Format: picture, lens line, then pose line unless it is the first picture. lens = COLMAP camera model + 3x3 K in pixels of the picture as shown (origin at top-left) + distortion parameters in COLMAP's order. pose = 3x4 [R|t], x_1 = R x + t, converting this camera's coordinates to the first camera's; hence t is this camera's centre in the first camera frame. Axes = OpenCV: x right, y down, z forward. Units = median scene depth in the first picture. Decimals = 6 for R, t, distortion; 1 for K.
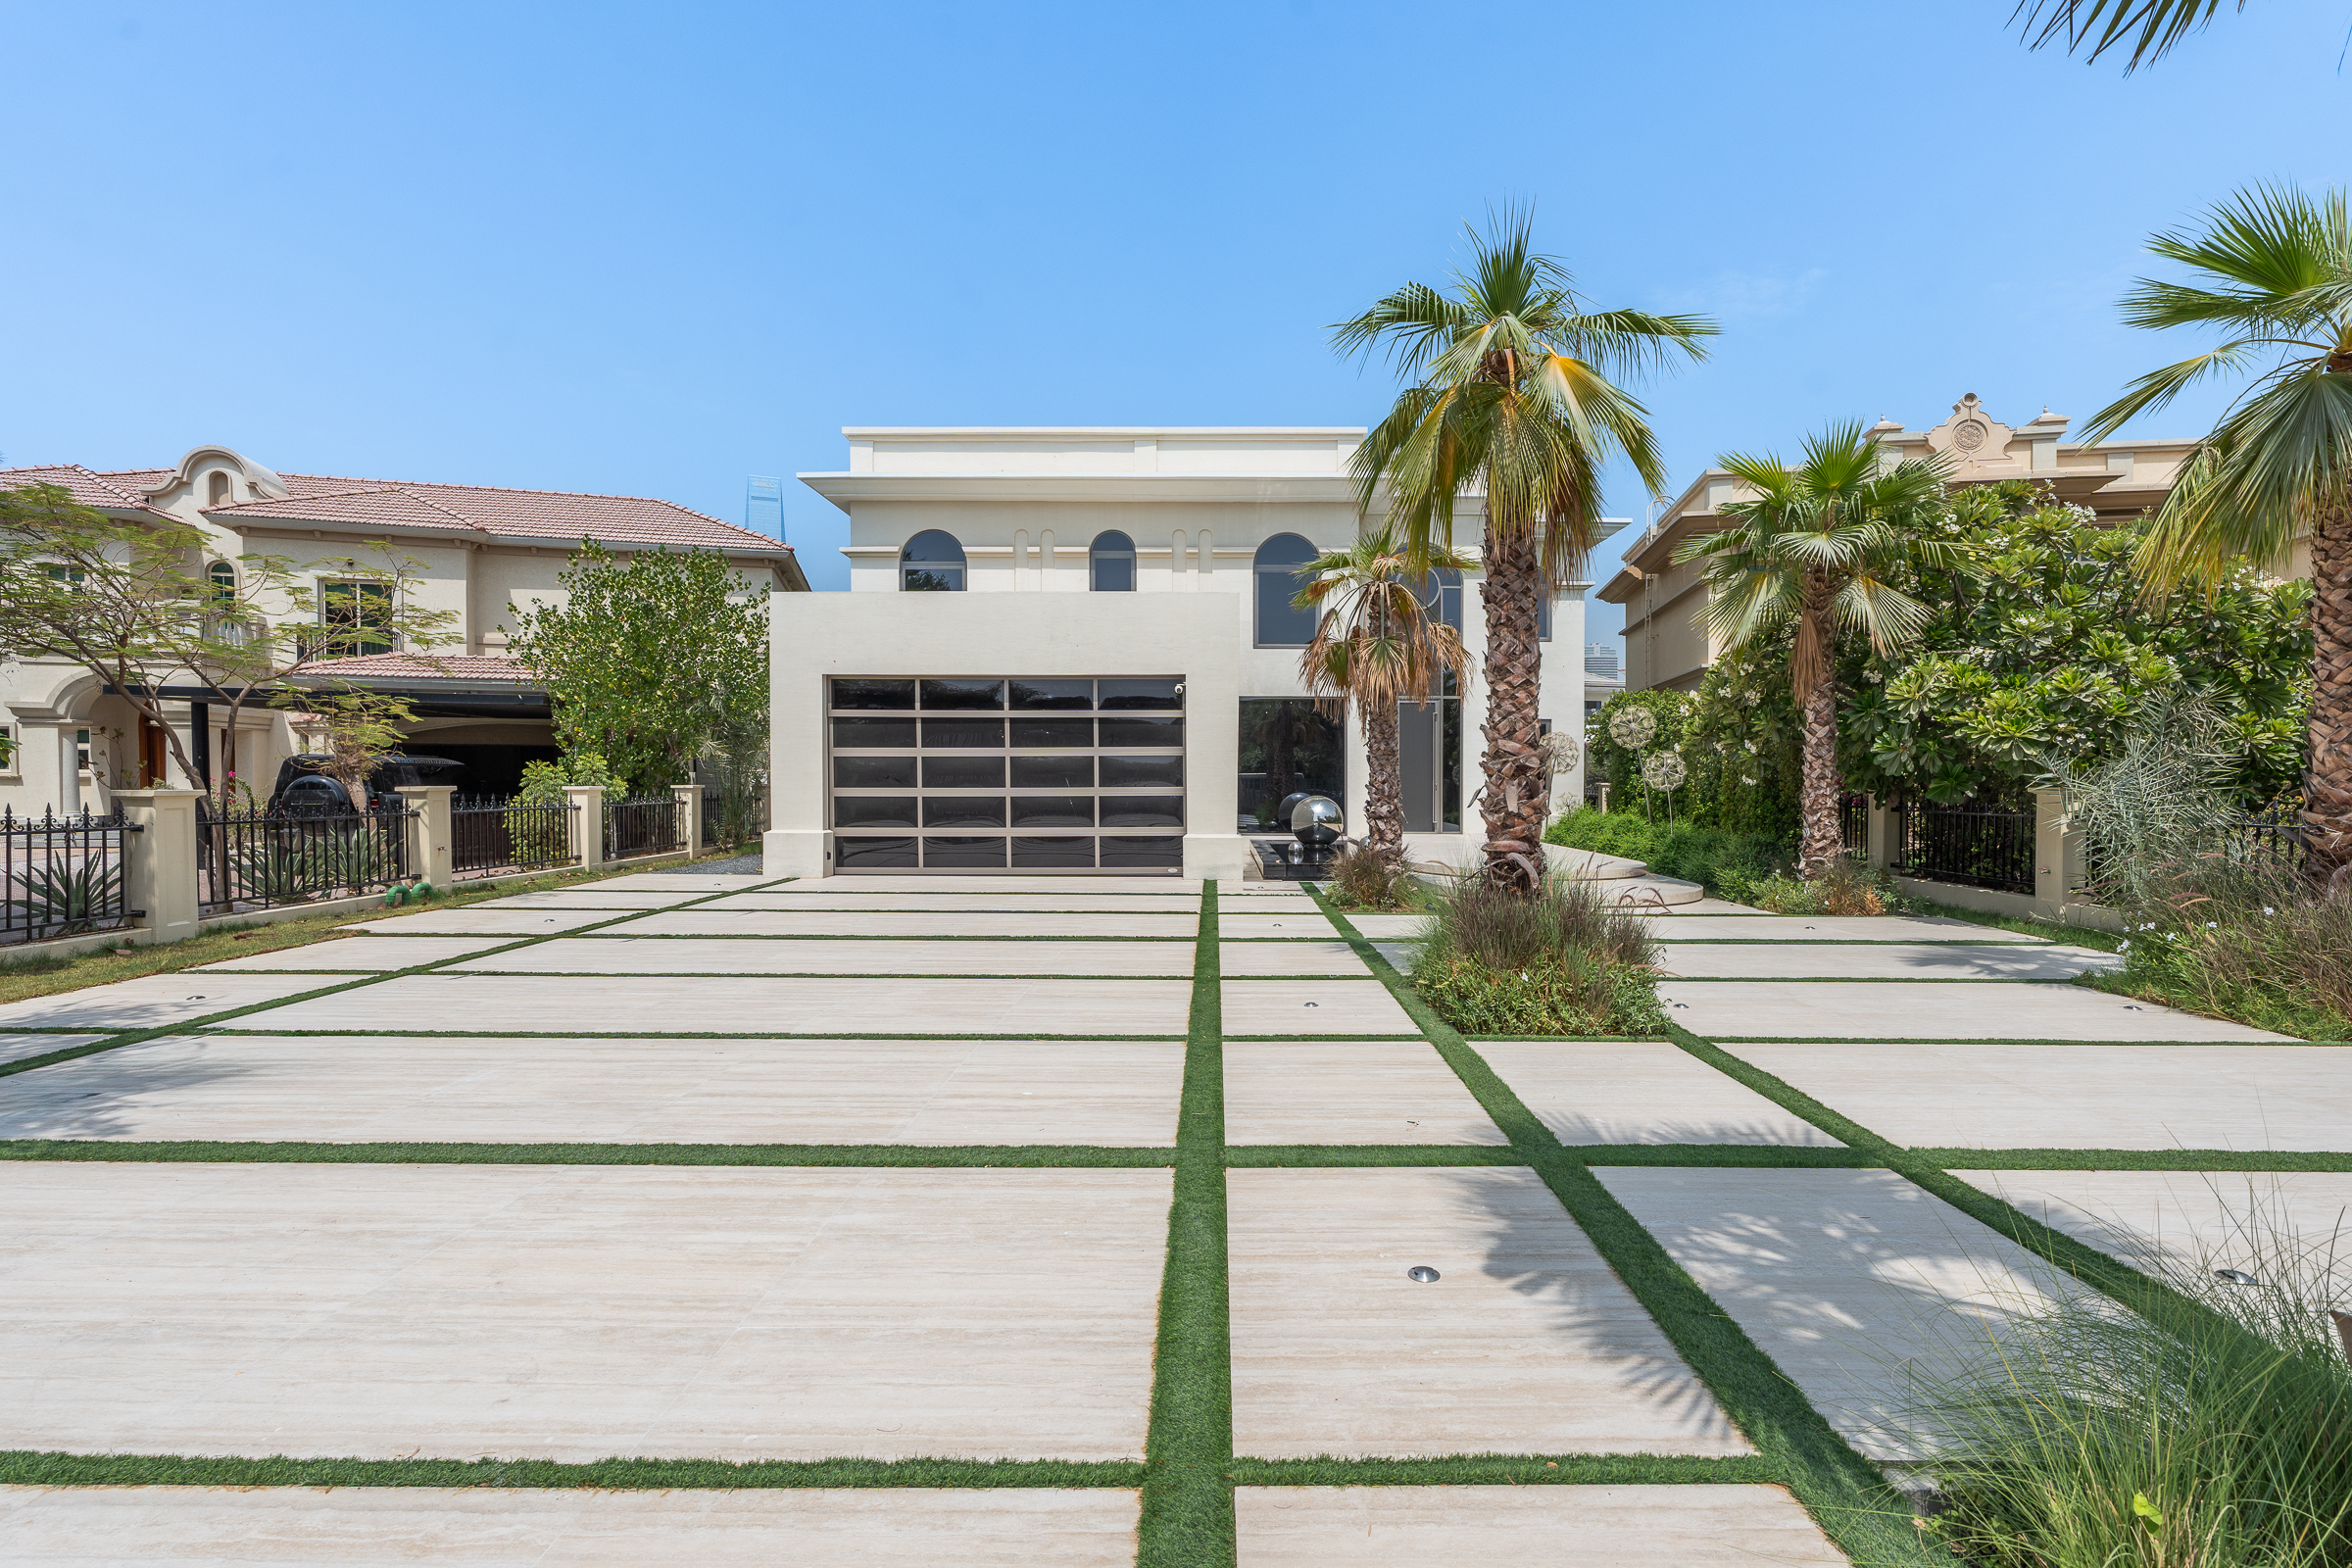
lens RADIAL K [[1064.3, 0, 1176.0], [0, 1064.3, 784.0], [0, 0, 1]] dist [-0.003295, 0.000115]
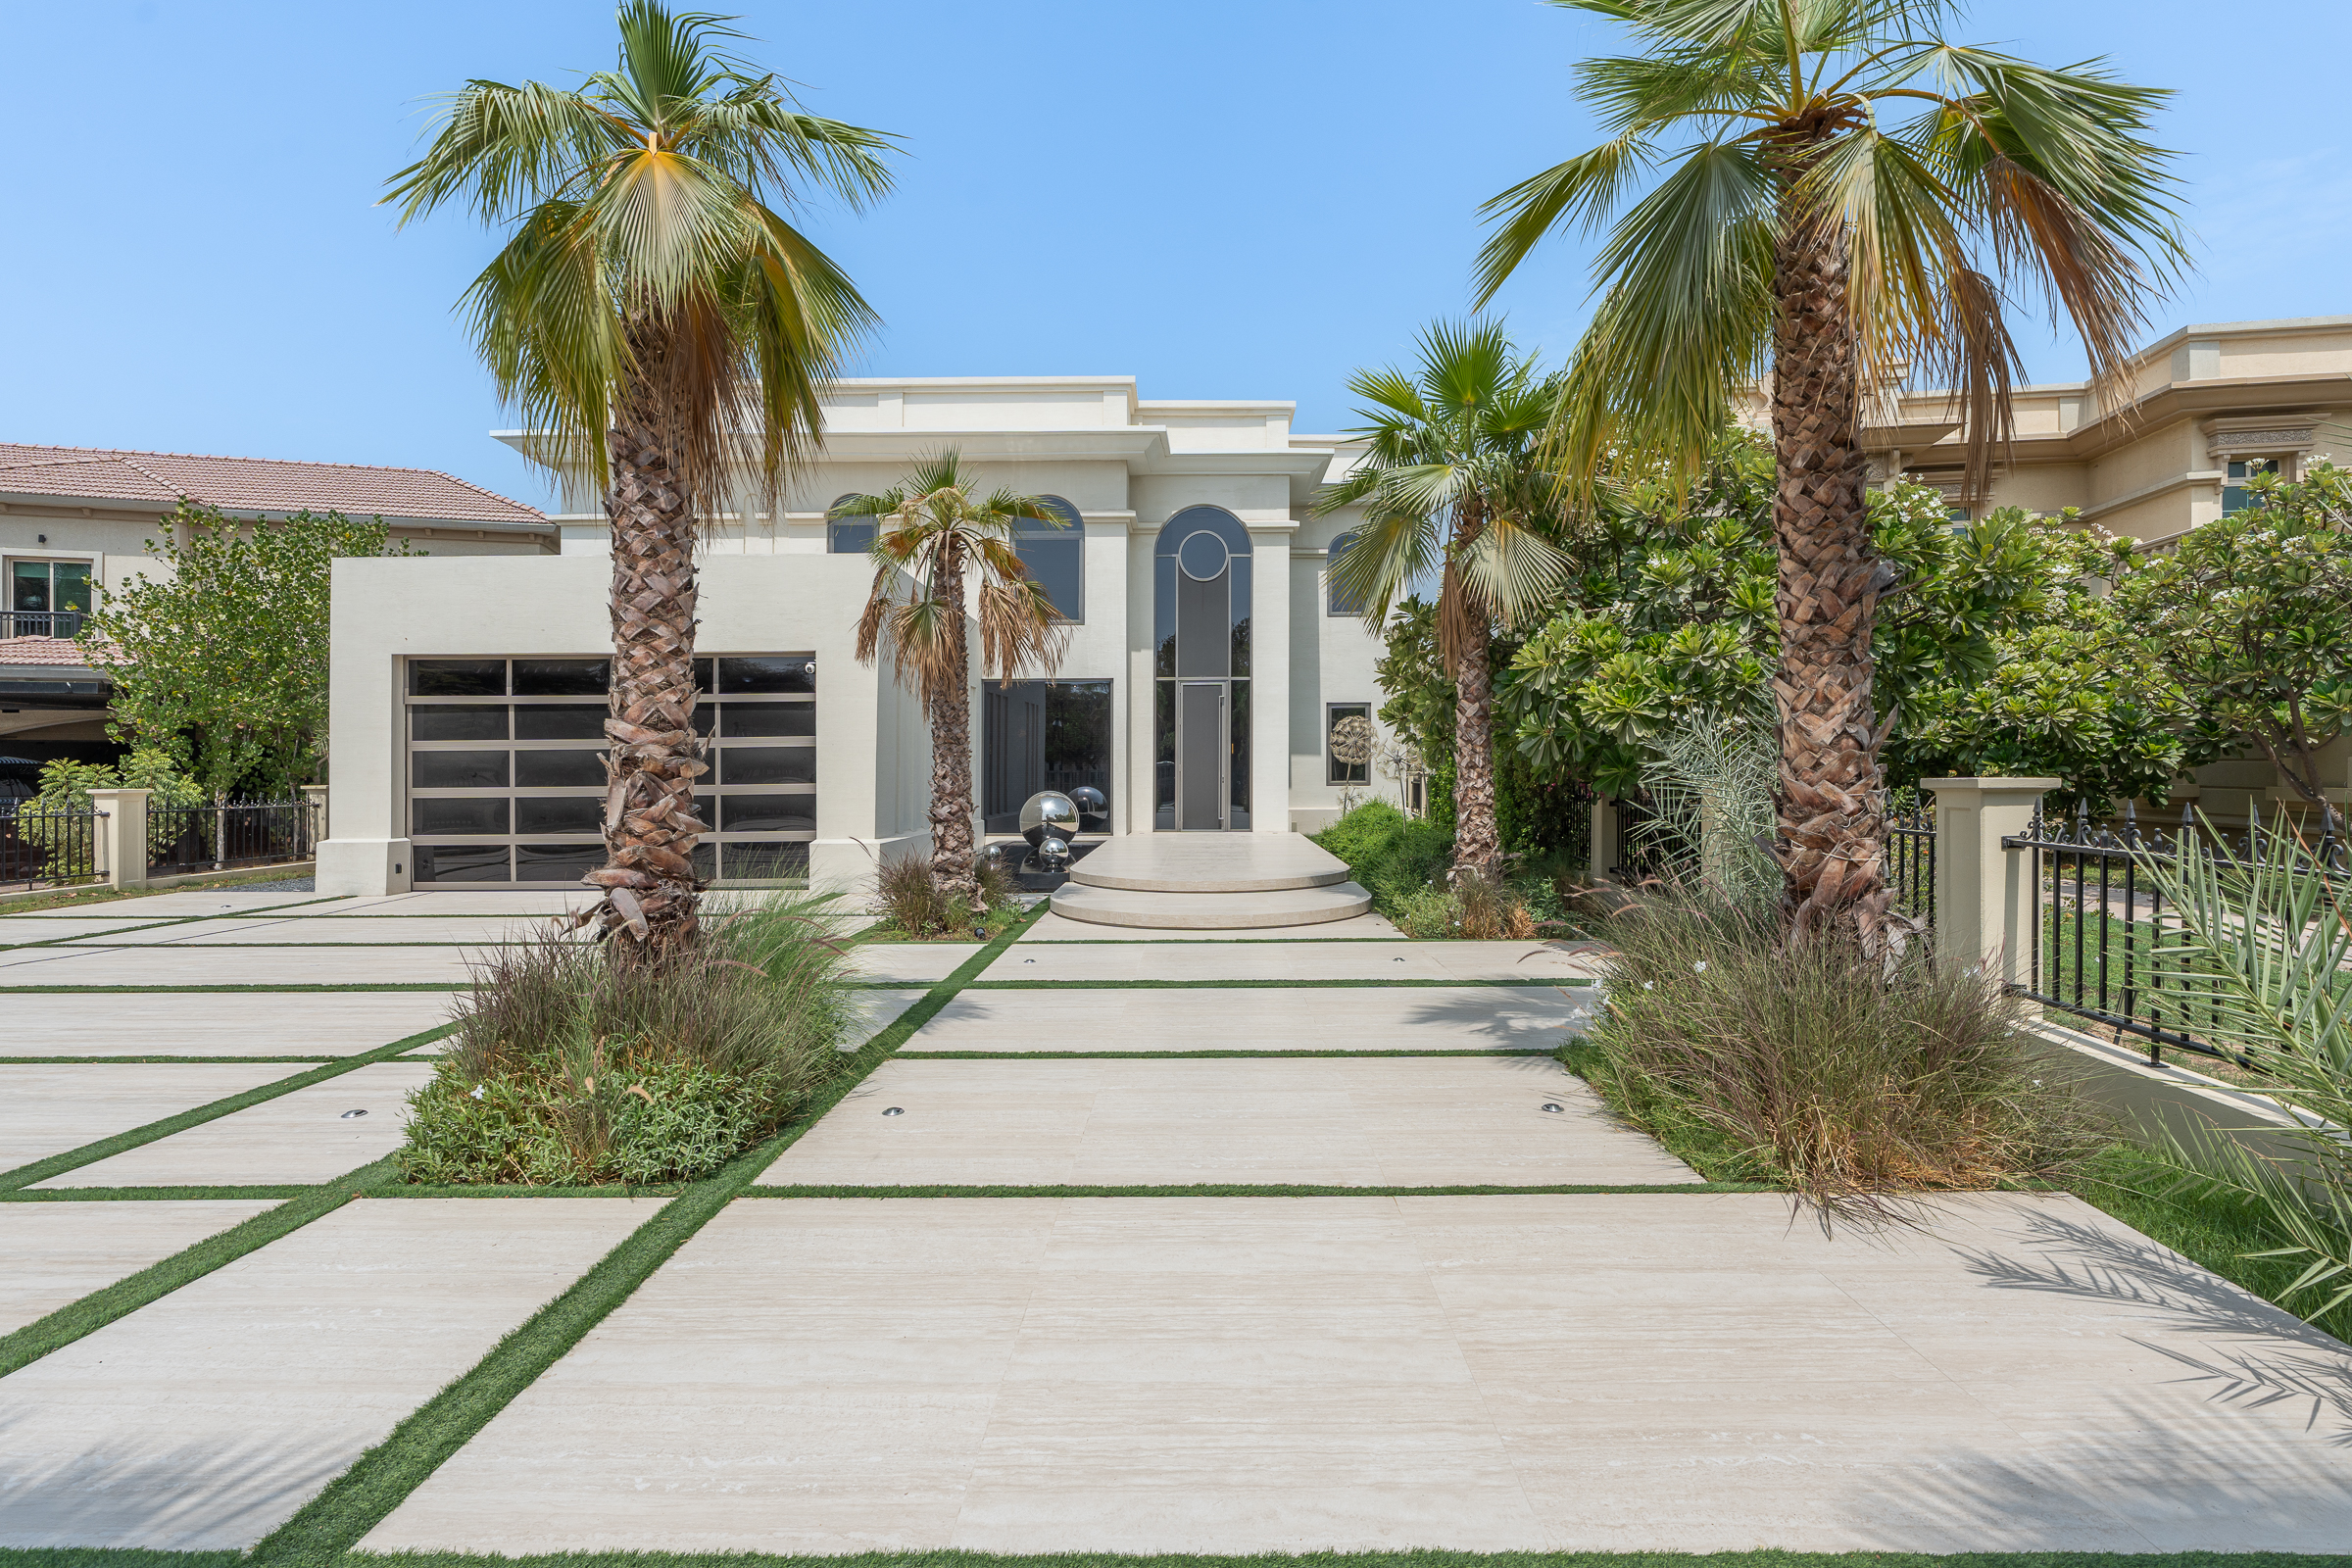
lens RADIAL K [[1083.2, 0, 1179.3], [0, 1083.2, 761.1], [0, 0, 1]] dist [0.004833, 0.000831]
pose [[0.999881, -0.009027, 0.012536, 0.286794], [0.009189, 0.999874, -0.012911, -0.001213], [-0.012418, 0.013025, 0.999838, 0.134725]]
